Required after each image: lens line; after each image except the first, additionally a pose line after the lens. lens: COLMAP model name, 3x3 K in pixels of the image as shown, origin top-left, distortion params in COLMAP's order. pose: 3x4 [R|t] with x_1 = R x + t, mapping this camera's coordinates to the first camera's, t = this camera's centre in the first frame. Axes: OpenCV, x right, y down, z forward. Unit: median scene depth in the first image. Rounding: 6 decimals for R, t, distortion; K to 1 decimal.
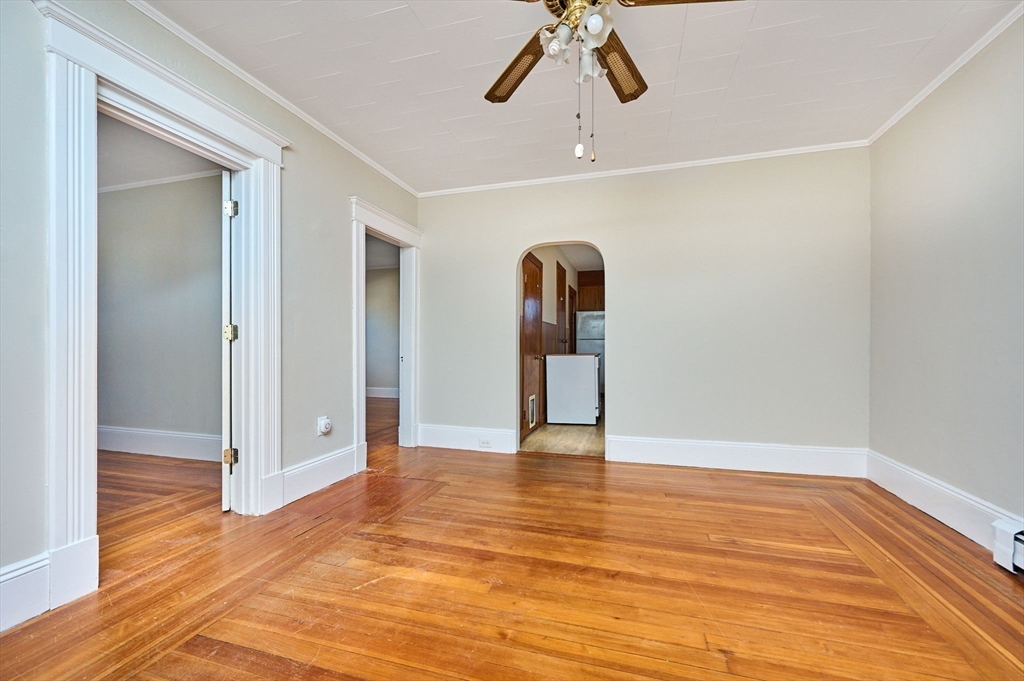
lens RADIAL K [[412.7, 0, 512.5], [0, 412.7, 344.4], [0, 0, 1]] dist [-0.000689, 0.000009]
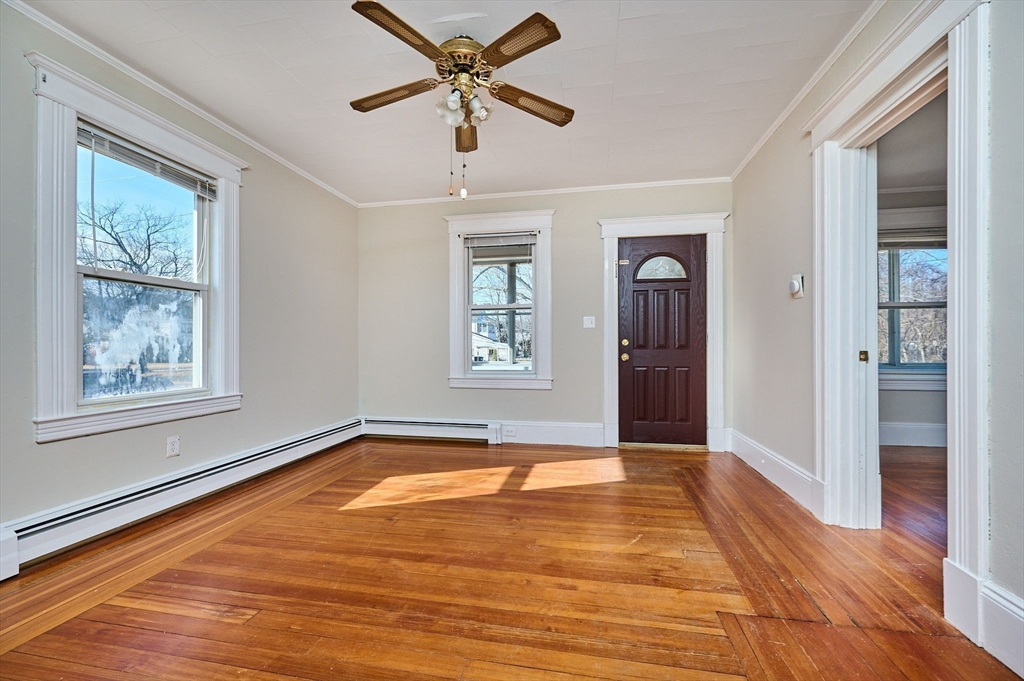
lens RADIAL K [[412.7, 0, 512.5], [0, 412.7, 344.4], [0, 0, 1]] dist [-0.000689, 0.000009]
pose [[-0.995885, 0.002718, -0.090587, 0.104277], [0.002939, 0.999993, -0.002309, 0.007381], [0.090580, -0.002566, -0.995886, 1.867369]]
